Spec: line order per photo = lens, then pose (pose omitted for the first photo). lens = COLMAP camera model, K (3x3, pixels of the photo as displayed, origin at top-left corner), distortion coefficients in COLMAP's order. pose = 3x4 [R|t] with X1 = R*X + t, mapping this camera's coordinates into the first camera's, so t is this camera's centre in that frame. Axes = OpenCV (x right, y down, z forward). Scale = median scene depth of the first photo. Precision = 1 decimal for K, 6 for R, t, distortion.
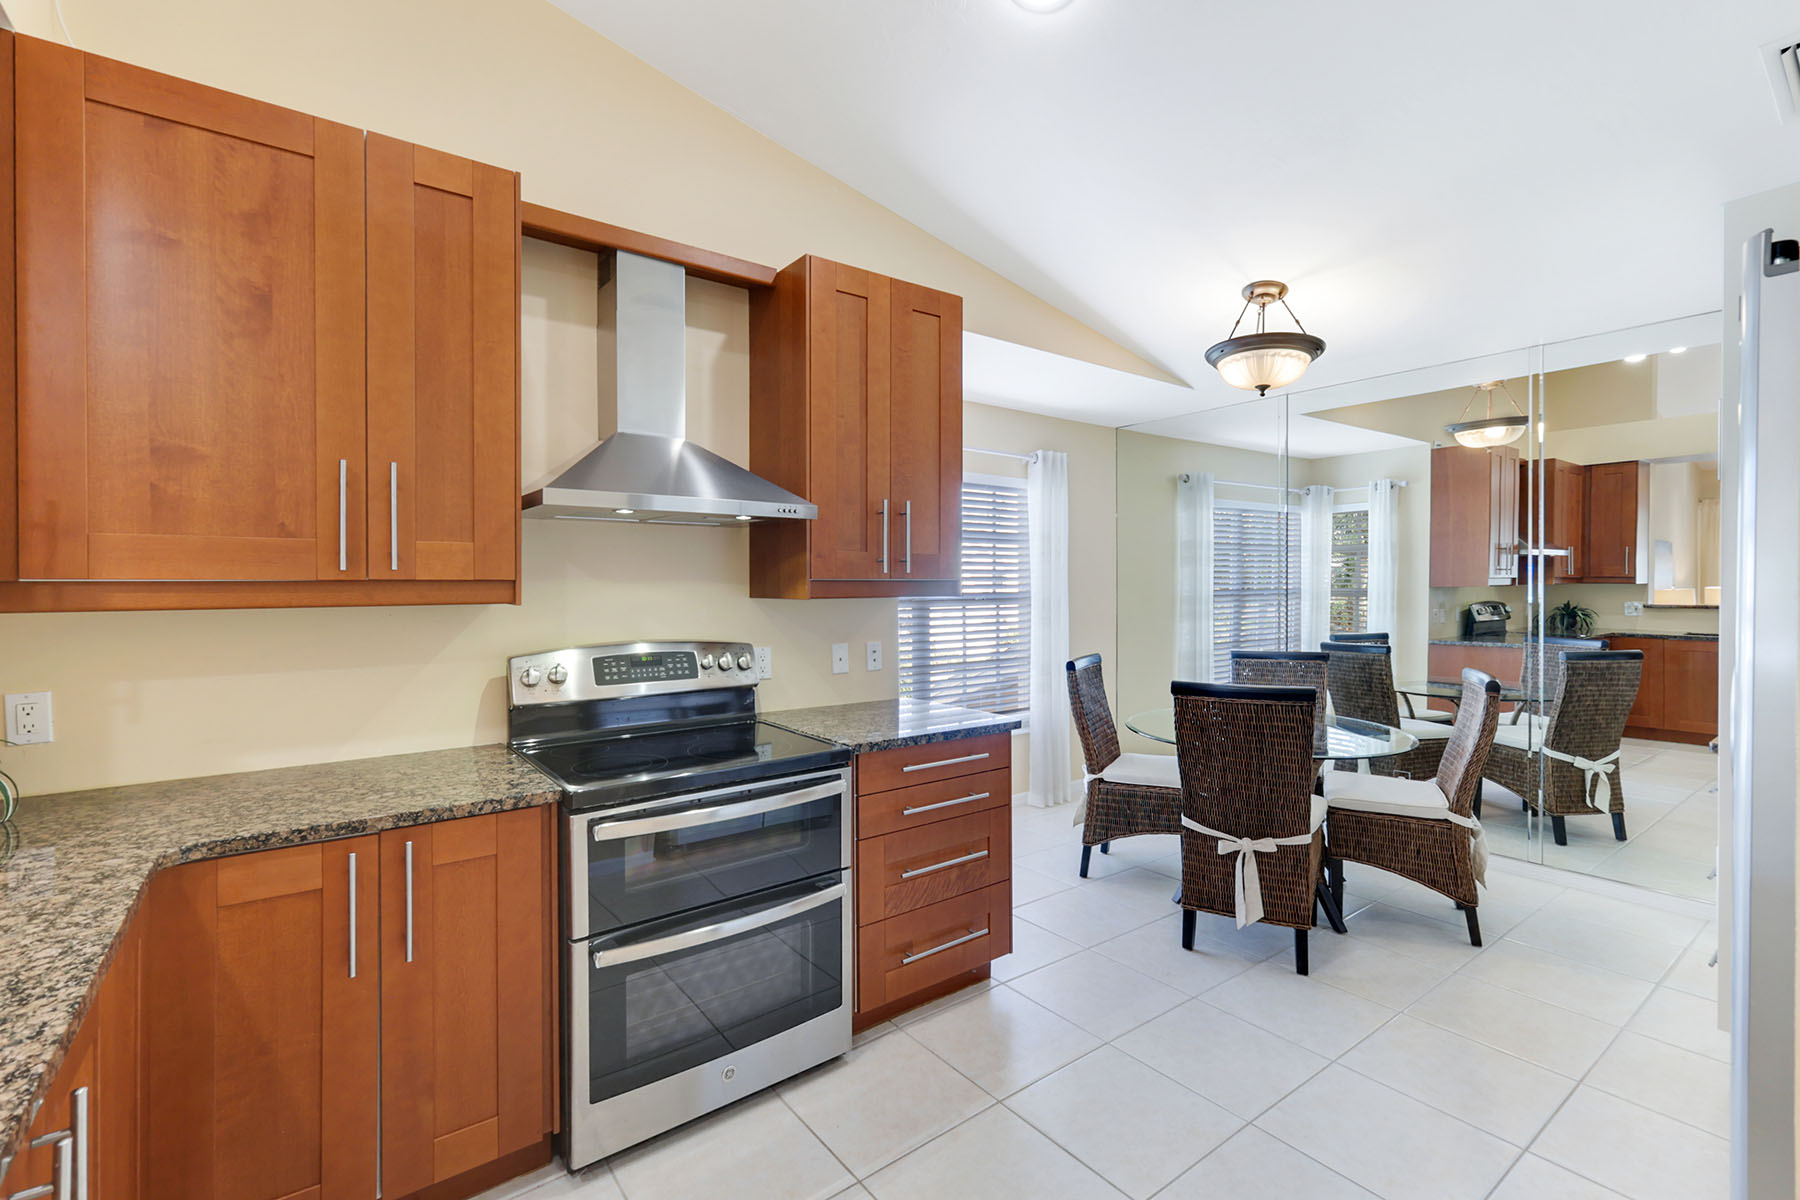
lens RADIAL K [[774.2, 0, 871.3], [0, 774.2, 588.2], [0, 0, 1]] dist [-0.000491, -0.000087]
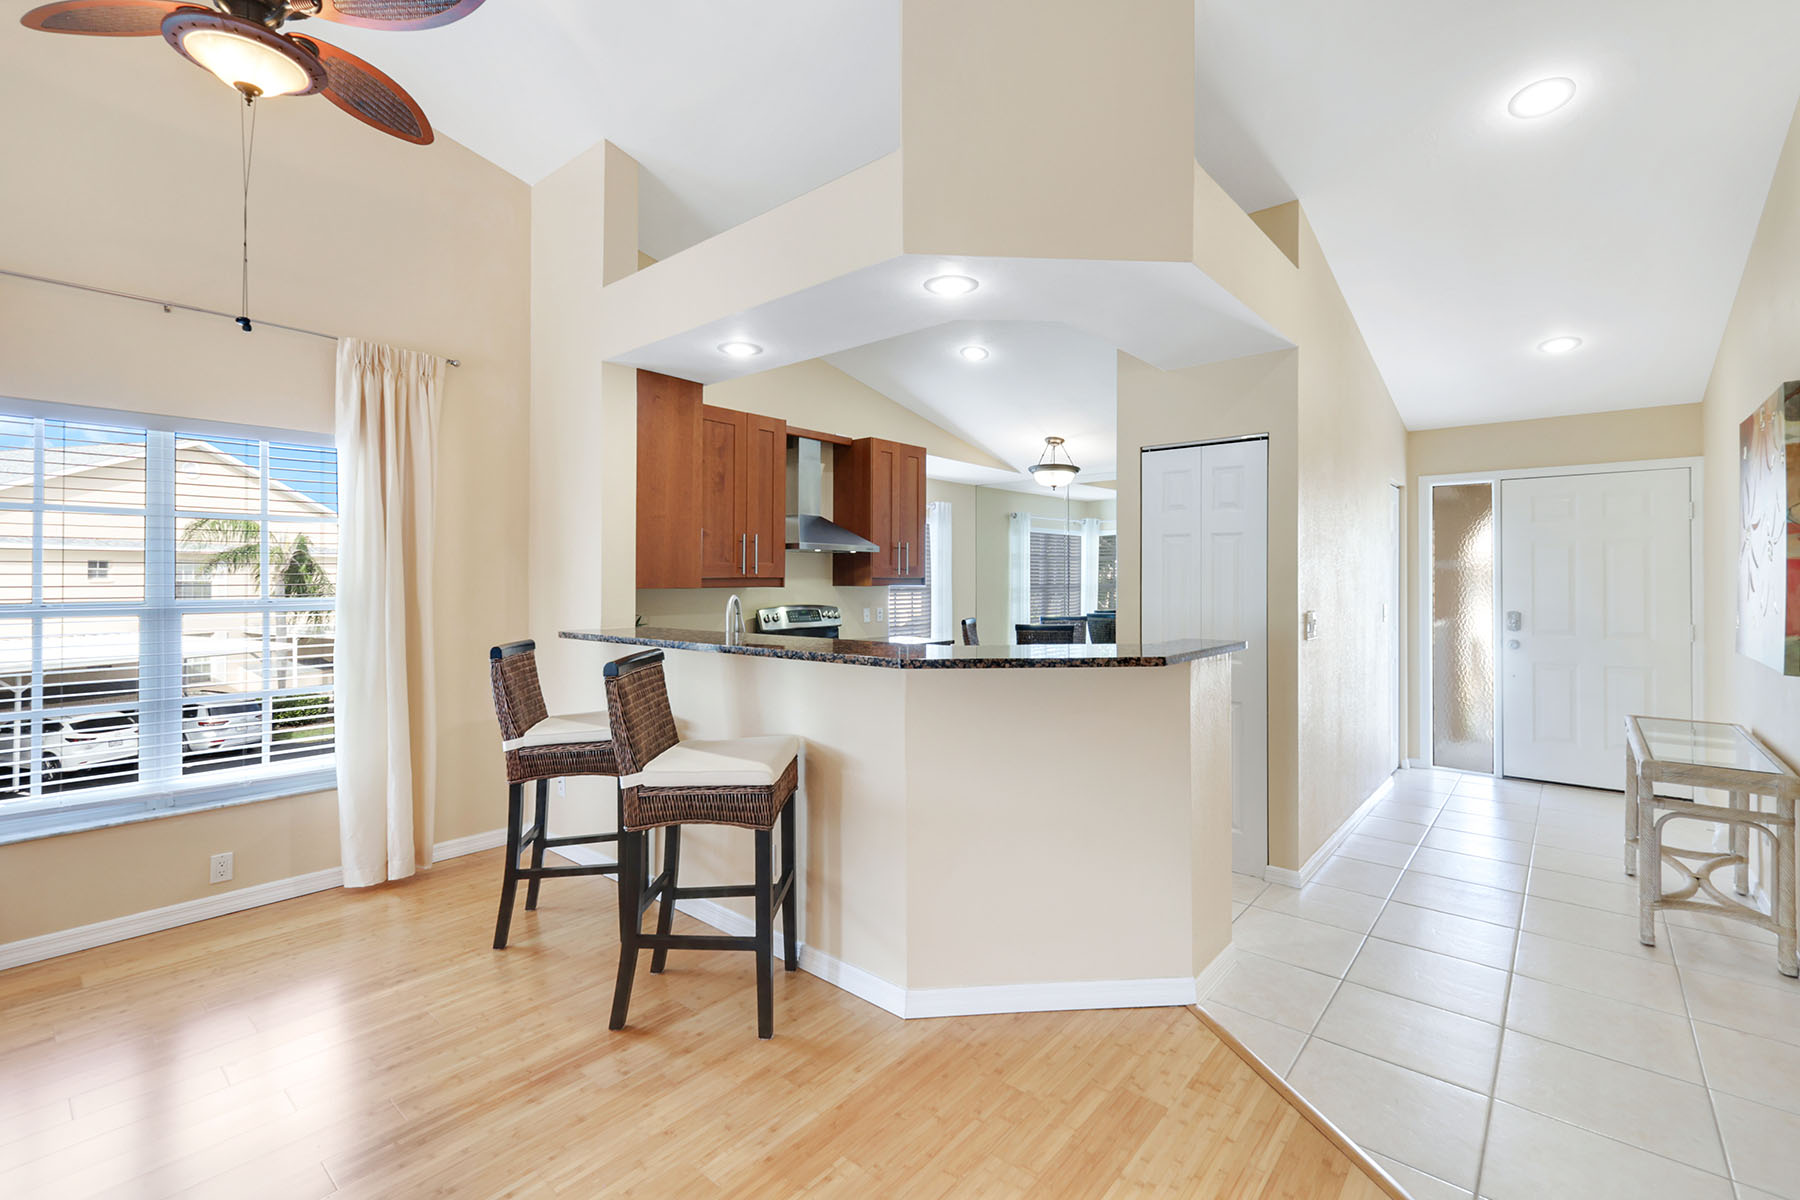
lens RADIAL K [[815.7, 0, 899.3], [0, 815.7, 580.9], [0, 0, 1]] dist [-0.001453, -0.000229]
pose [[0.965324, 0.000061, 0.261055, -0.490882], [0.001737, 0.999976, -0.006656, 0.011706], [-0.261049, 0.006879, 0.965301, -1.054789]]
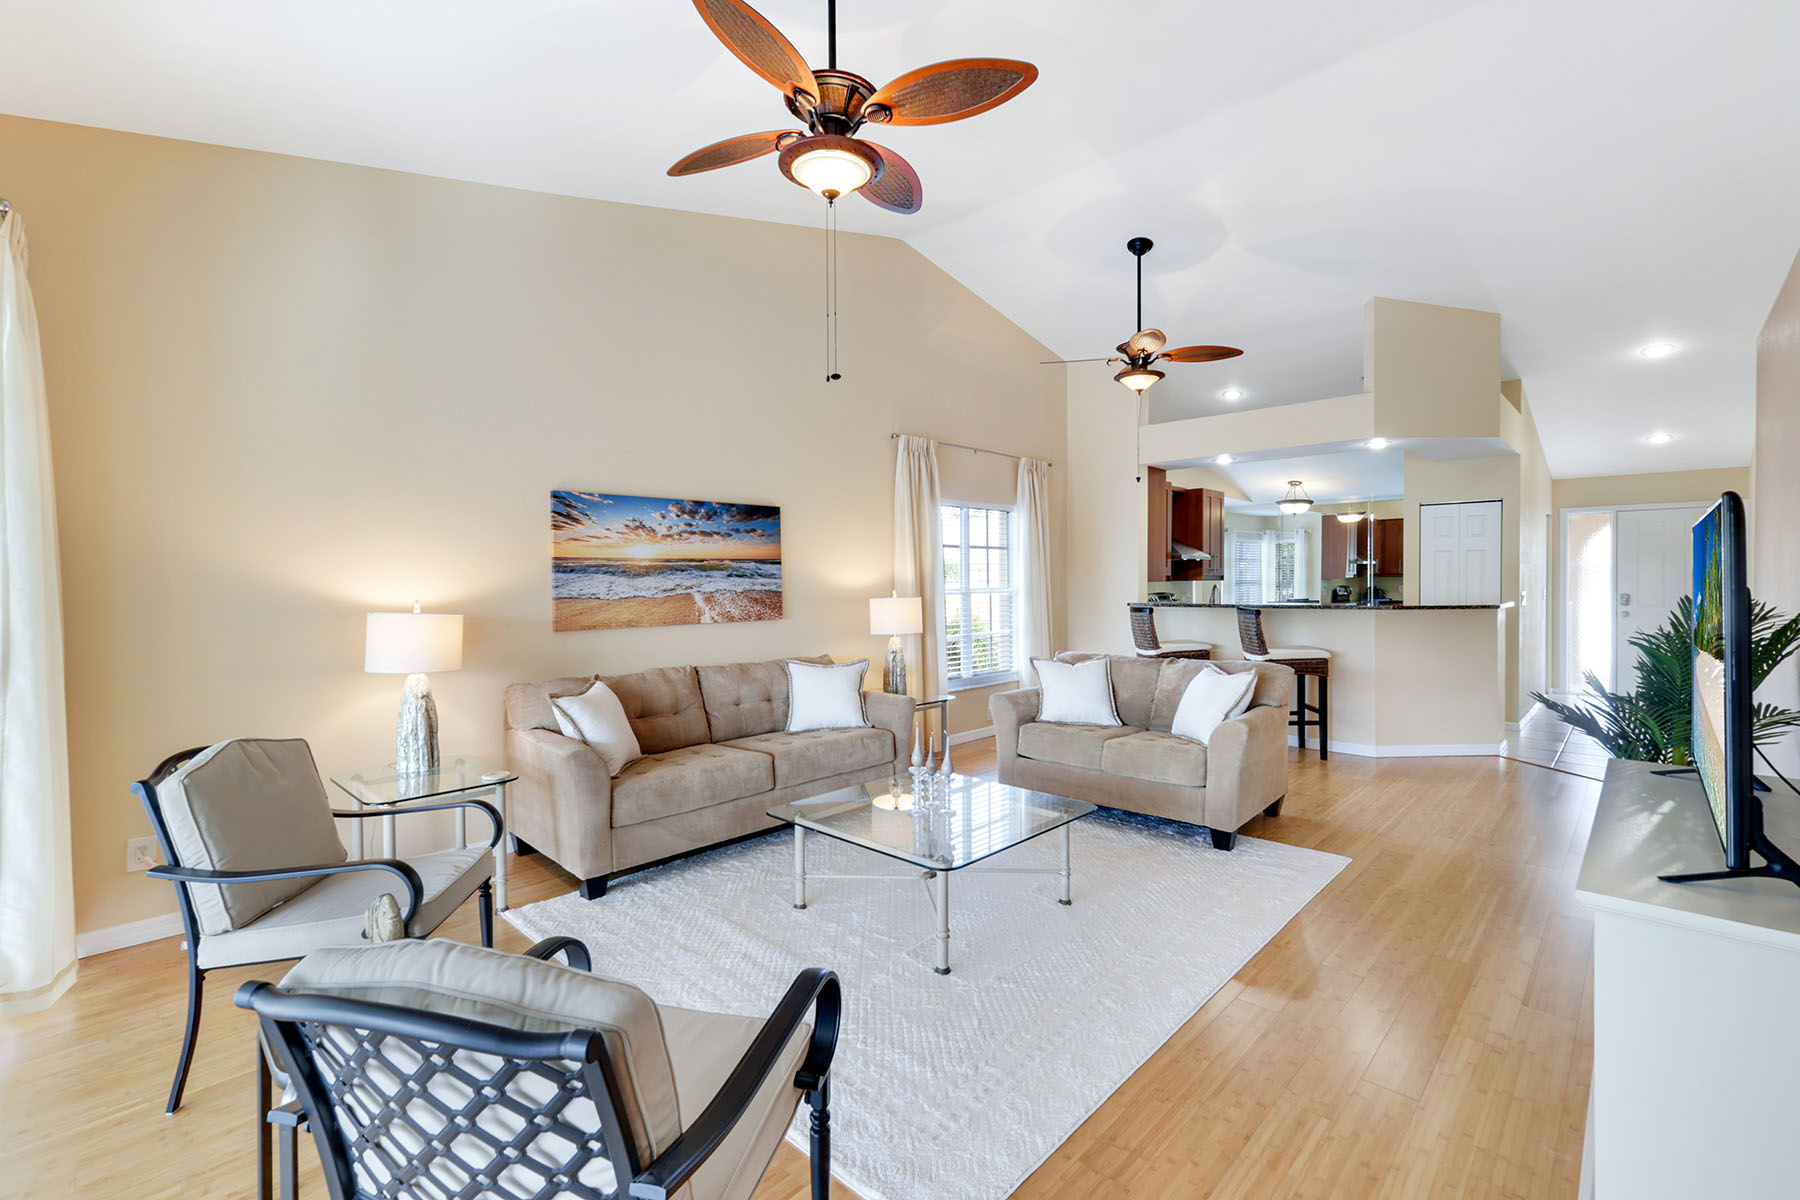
lens RADIAL K [[795.8, 0, 901.3], [0, 795.8, 584.9], [0, 0, 1]] dist [0.002628, 0.000310]
pose [[0.979764, -0.006242, 0.200059, -1.746451], [0.006856, 0.999974, -0.002376, 0.027392], [-0.200039, 0.003700, 0.979781, -1.894759]]
